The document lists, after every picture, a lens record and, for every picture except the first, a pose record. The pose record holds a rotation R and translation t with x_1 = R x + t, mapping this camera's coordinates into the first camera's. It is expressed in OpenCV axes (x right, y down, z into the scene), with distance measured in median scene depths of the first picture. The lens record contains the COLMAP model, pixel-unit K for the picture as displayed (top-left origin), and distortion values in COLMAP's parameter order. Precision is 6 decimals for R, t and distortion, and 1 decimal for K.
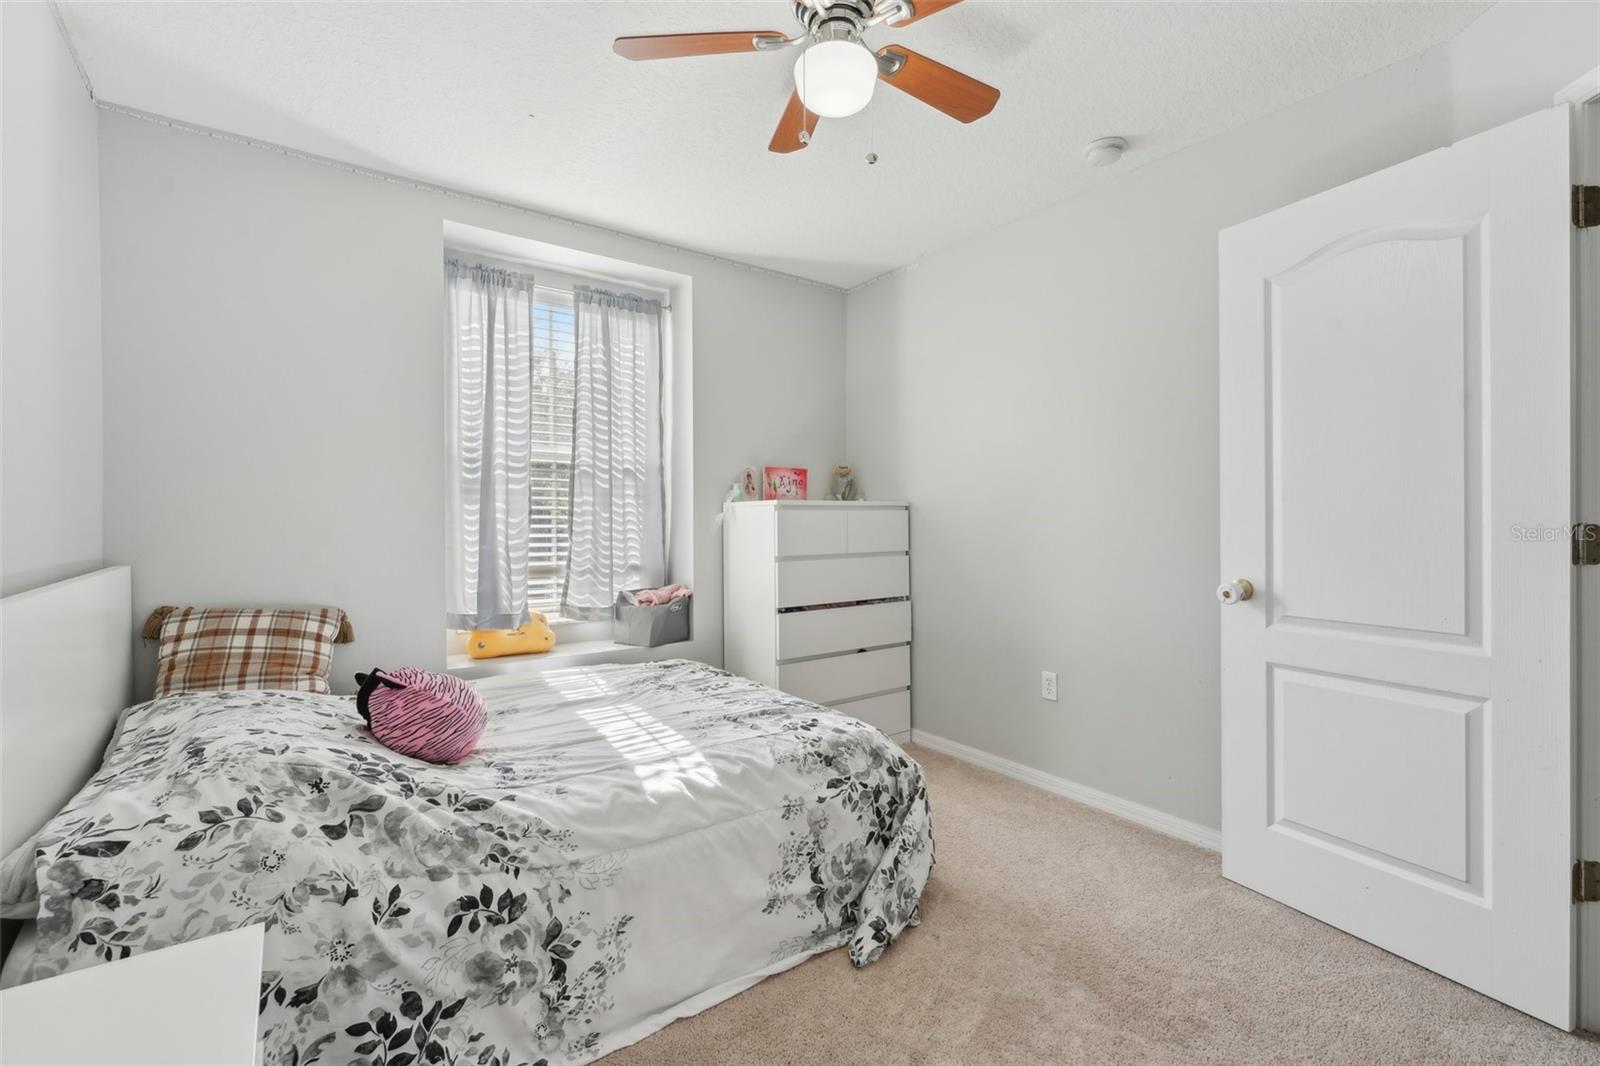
lens RADIAL K [[679.9, 0, 804.9], [0, 679.9, 521.9], [0, 0, 1]] dist [-0.000992, 0.000053]
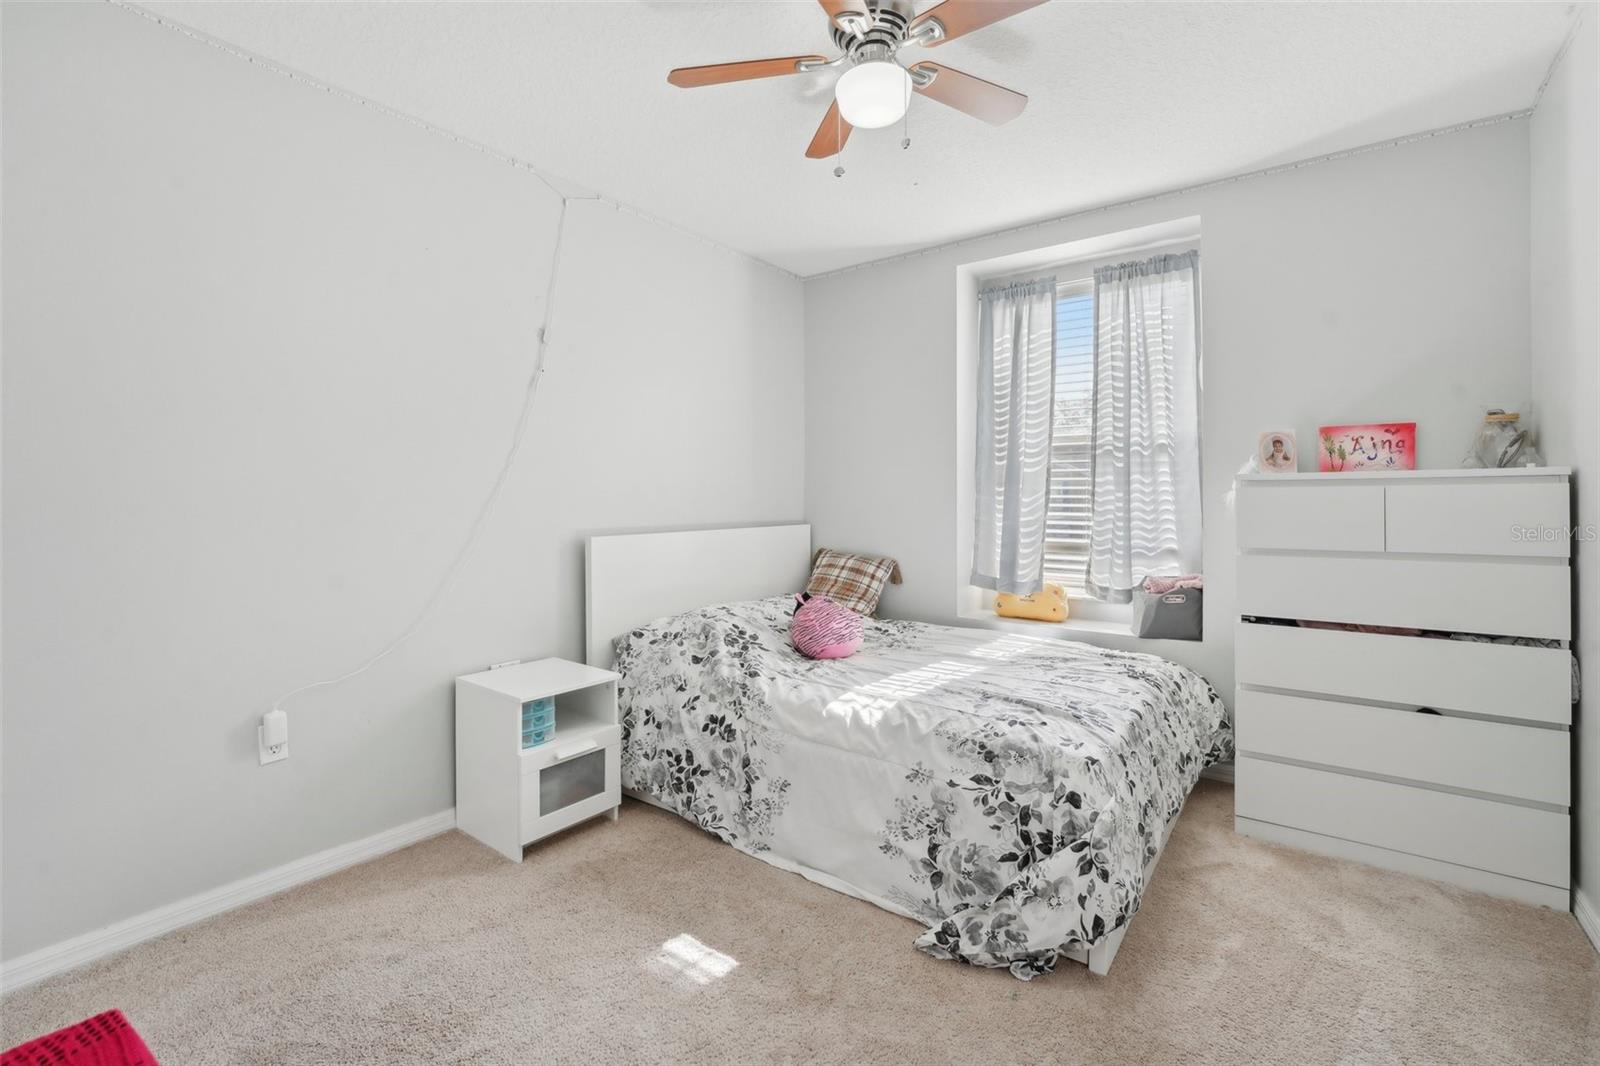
lens RADIAL K [[705.0, 0, 827.0], [0, 705.0, 497.7], [0, 0, 1]] dist [-0.019261, -0.000092]
pose [[0.309319, -0.001361, -0.950957, 0.875153], [-0.003140, 0.999992, -0.002453, -0.003245], [0.950953, 0.003745, 0.309313, 0.476945]]
